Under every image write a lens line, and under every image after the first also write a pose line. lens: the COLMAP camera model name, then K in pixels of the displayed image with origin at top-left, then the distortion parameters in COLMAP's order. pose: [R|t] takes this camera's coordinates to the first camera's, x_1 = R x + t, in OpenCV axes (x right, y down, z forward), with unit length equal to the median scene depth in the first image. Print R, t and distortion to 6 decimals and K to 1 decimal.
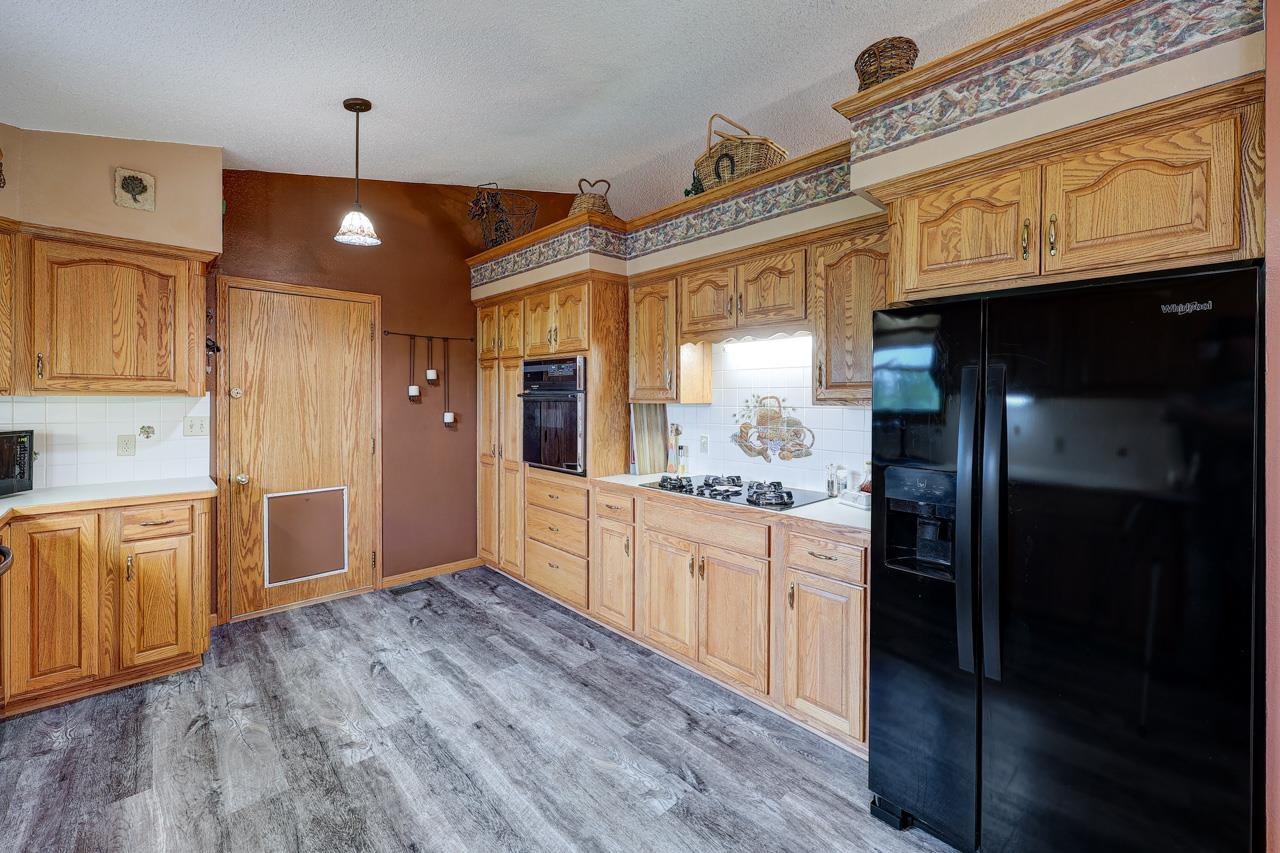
lens RADIAL K [[552.3, 0, 635.0], [0, 552.3, 399.4], [0, 0, 1]] dist [-0.002092, 0.000823]
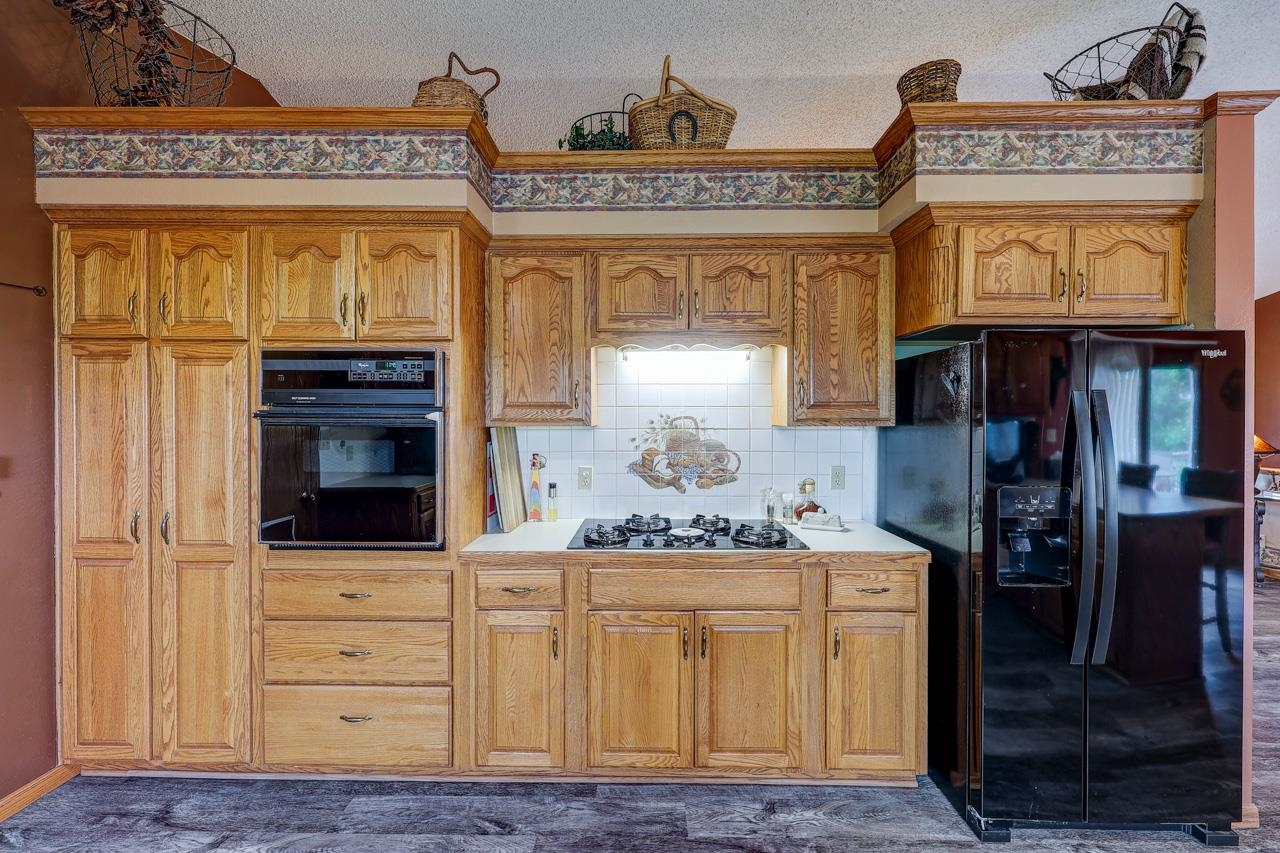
lens RADIAL K [[525.1, 0, 641.4], [0, 525.1, 419.1], [0, 0, 1]] dist [0.001597, -0.000547]
pose [[0.671380, -0.004928, 0.741097, -0.416291], [0.004390, 0.999987, 0.002672, -0.004054], [-0.741100, 0.001460, 0.671393, 0.509672]]
